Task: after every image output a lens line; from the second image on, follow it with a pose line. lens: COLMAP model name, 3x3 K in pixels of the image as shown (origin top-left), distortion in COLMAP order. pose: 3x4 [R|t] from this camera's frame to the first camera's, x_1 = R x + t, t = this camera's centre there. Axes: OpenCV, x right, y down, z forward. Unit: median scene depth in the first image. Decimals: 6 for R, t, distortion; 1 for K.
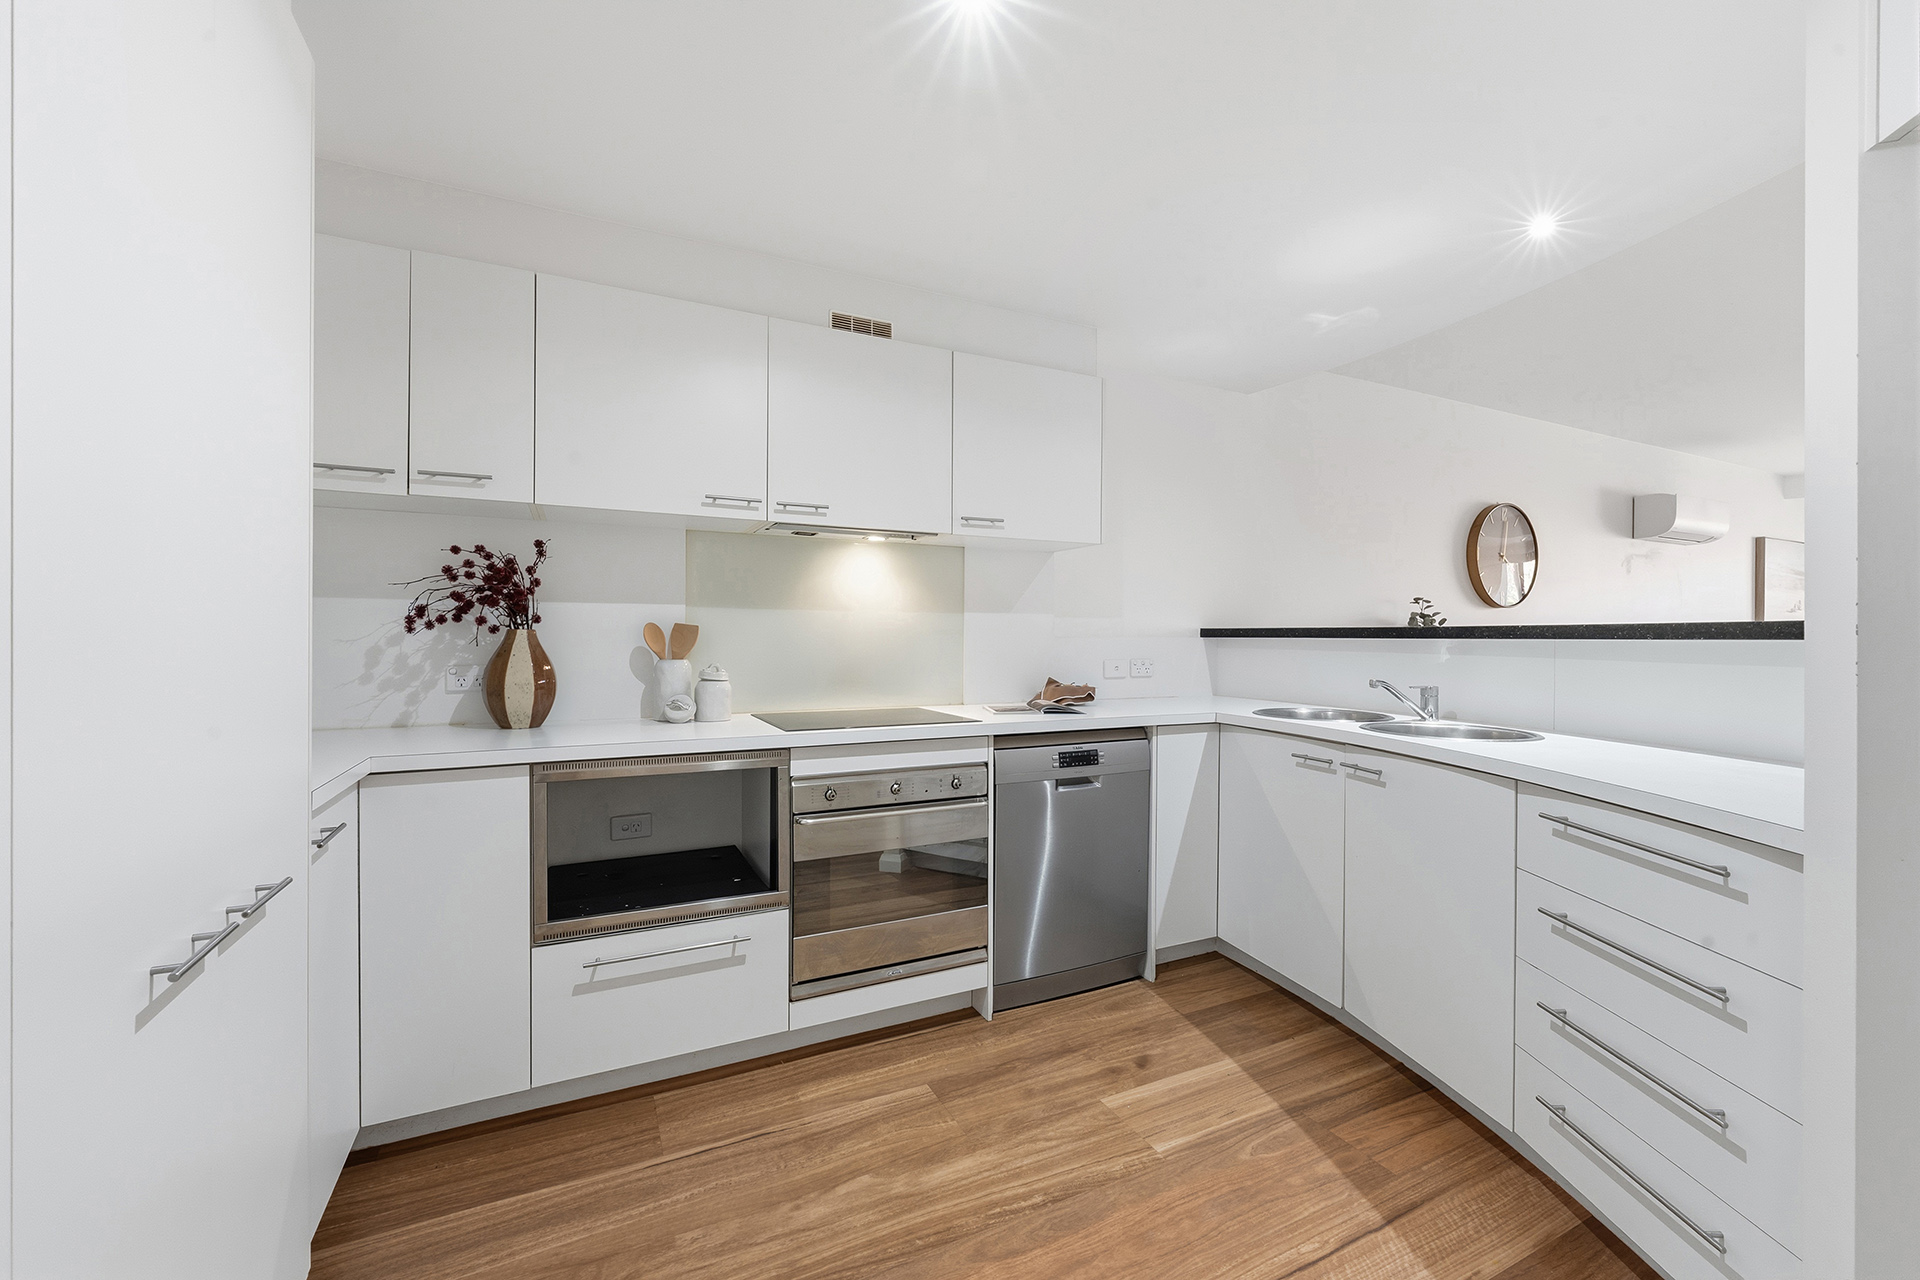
lens RADIAL K [[778.7, 0, 970.3], [0, 778.7, 639.1], [0, 0, 1]] dist [-0.001536, -0.000005]
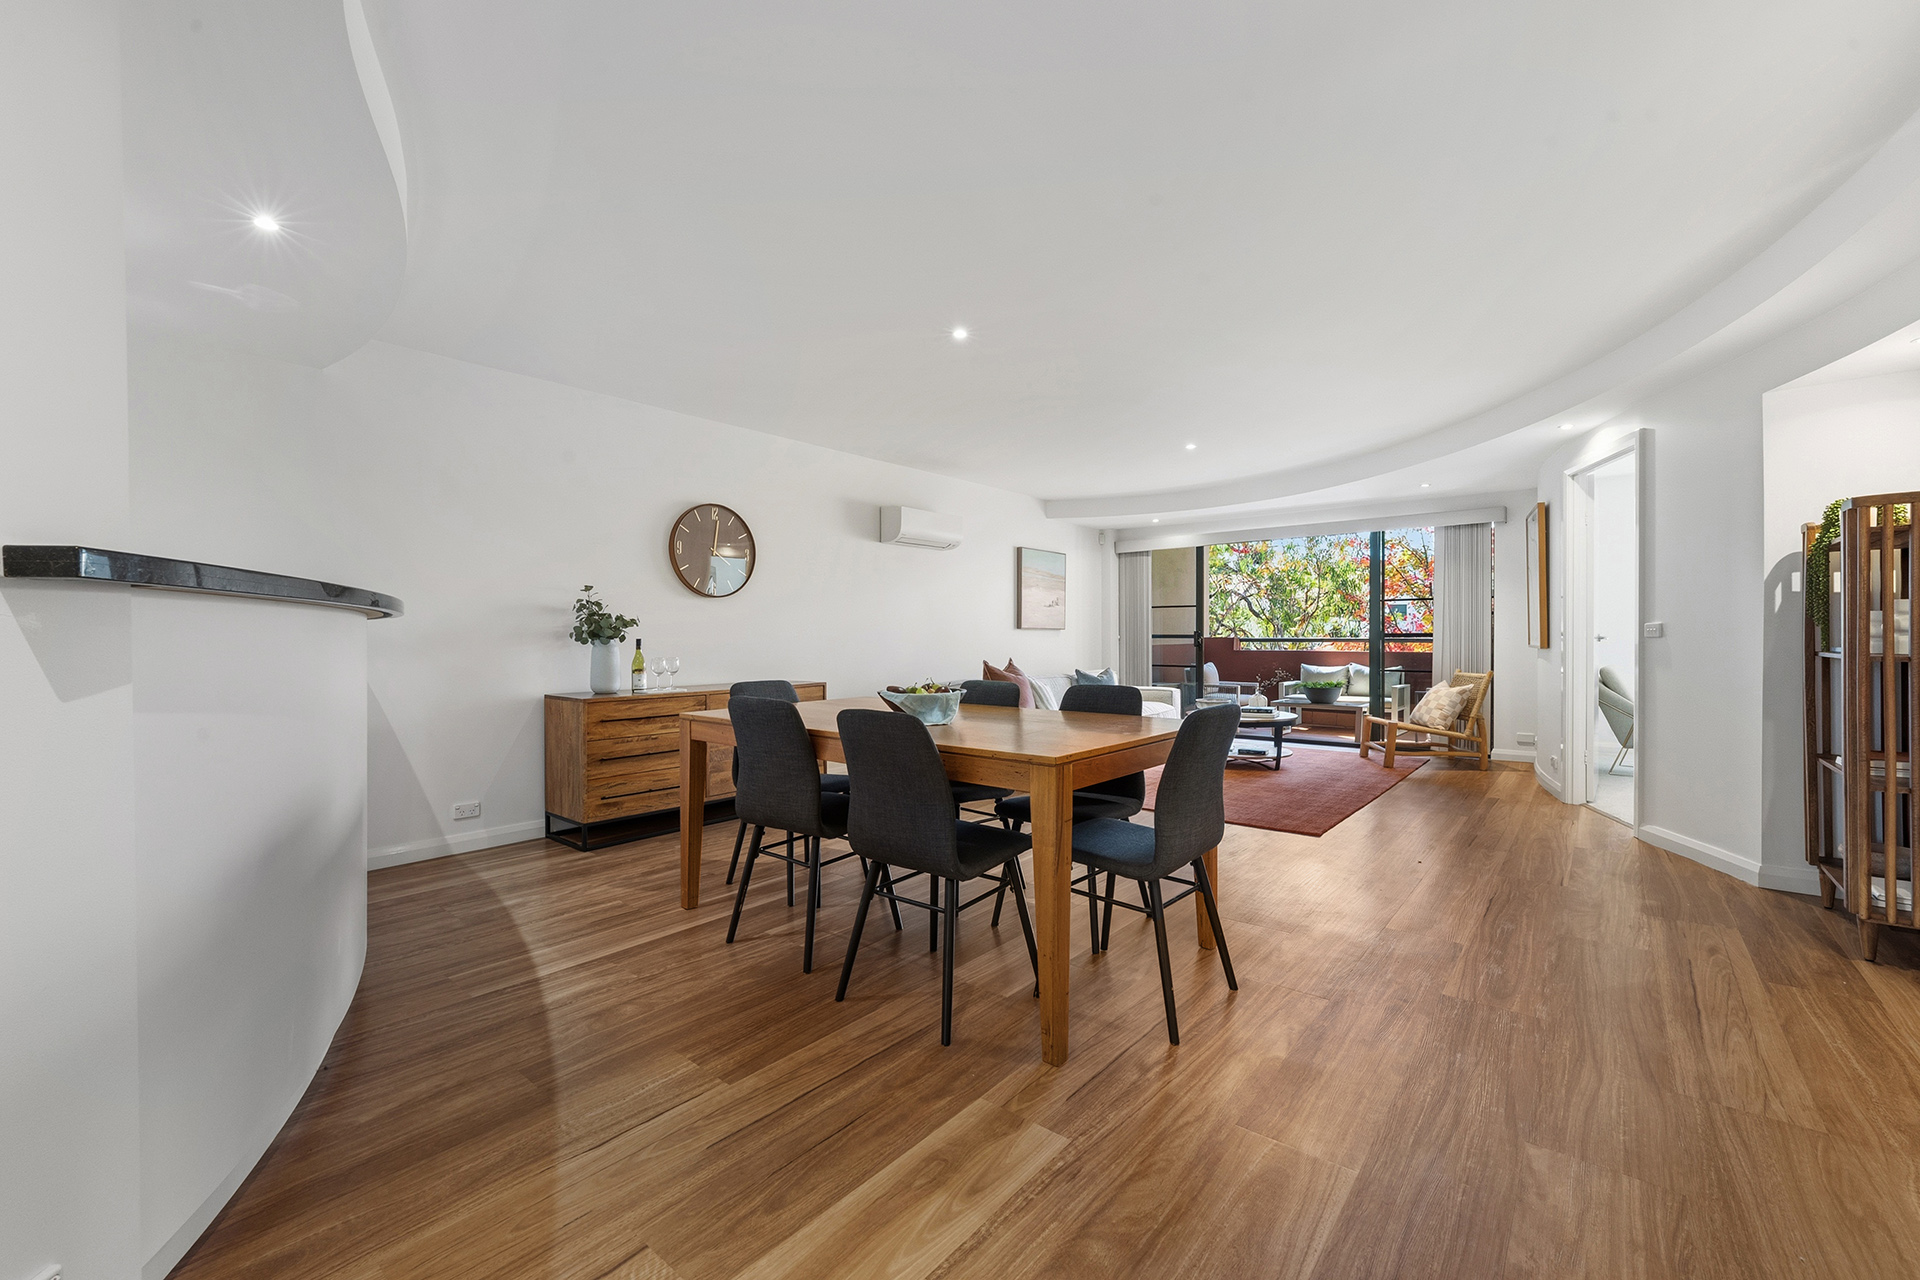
lens RADIAL K [[778.7, 0, 964.8], [0, 778.7, 635.5], [0, 0, 1]] dist [-0.001536, -0.000005]
pose [[0.914364, -0.005663, 0.404853, 0.993361], [0.006343, 0.999980, -0.000339, 0.029900], [-0.404842, 0.002878, 0.914382, -0.288057]]
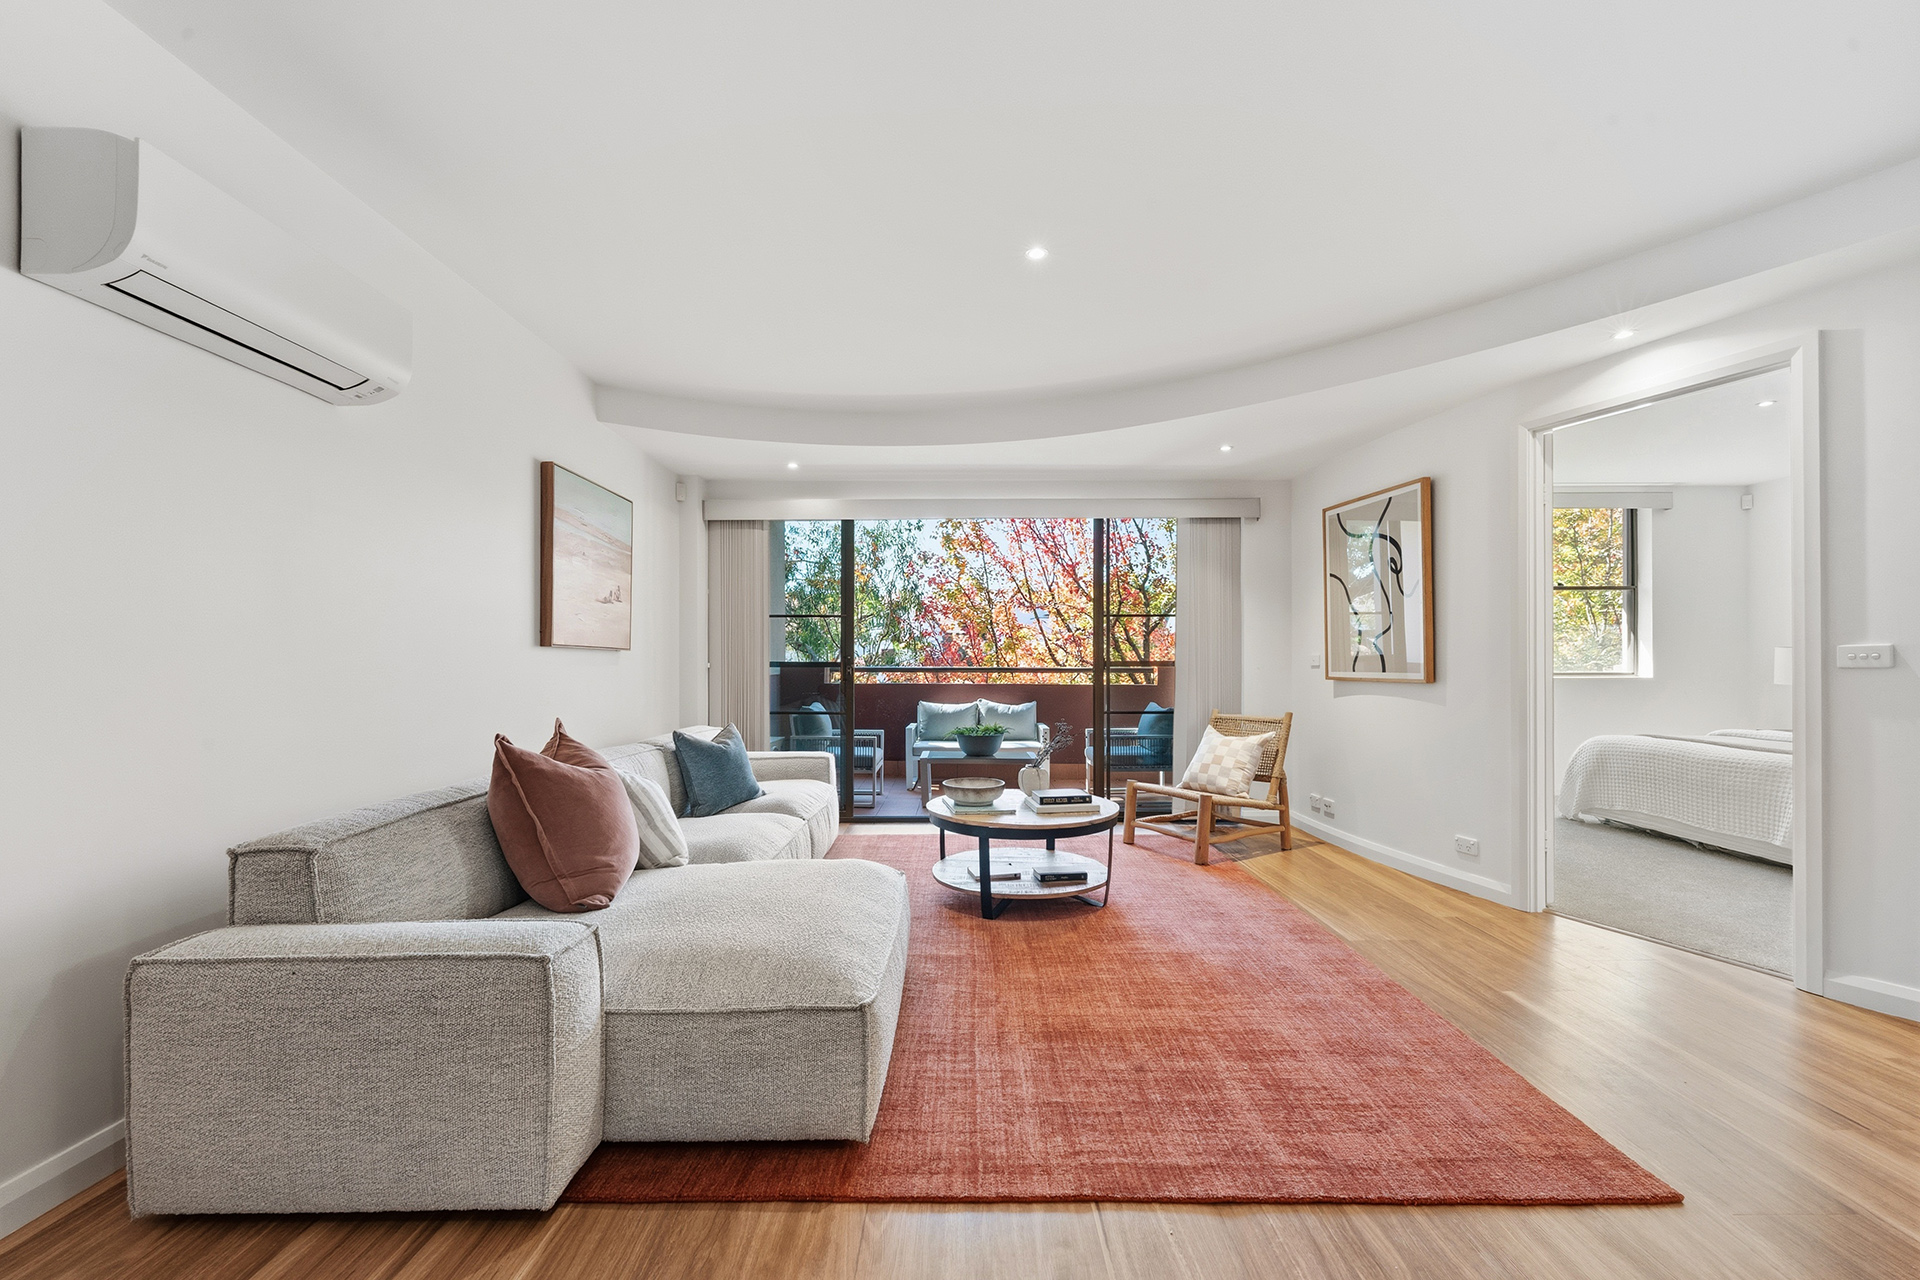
lens RADIAL K [[778.7, 0, 955.0], [0, 778.7, 658.4], [0, 0, 1]] dist [-0.001536, -0.000005]
pose [[0.457597, 0.003330, 0.889153, 1.536541], [0.002051, 0.999986, -0.004801, 0.033038], [-0.889157, 0.004020, 0.457584, 1.133680]]
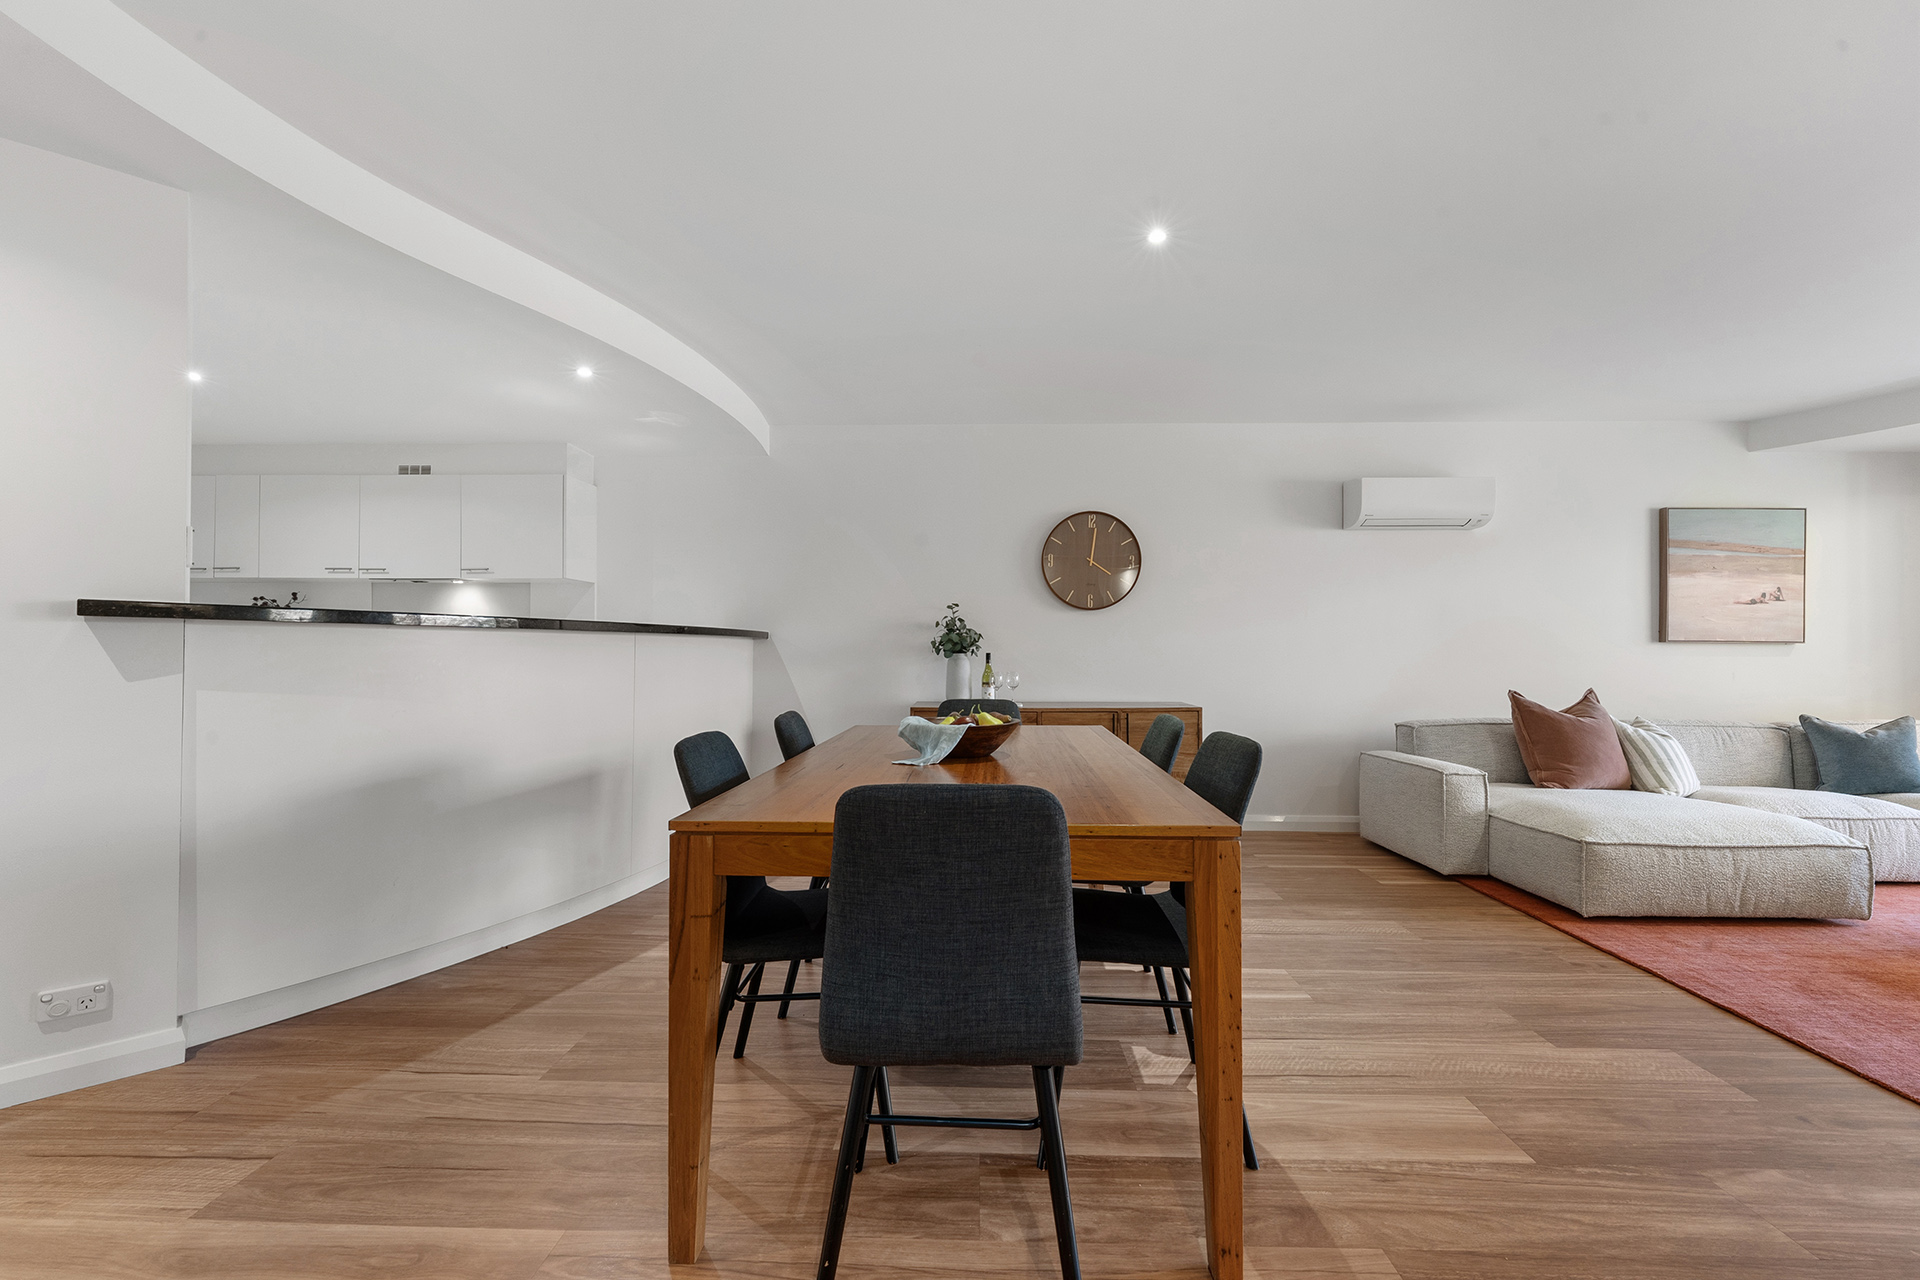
lens RADIAL K [[778.7, 0, 974.0], [0, 778.7, 639.0], [0, 0, 1]] dist [-0.001536, -0.000005]
pose [[0.882880, -0.007526, -0.469539, 1.822310], [-0.001277, 0.999829, -0.018427, 0.032991], [0.469598, 0.016869, 0.882719, -0.007905]]
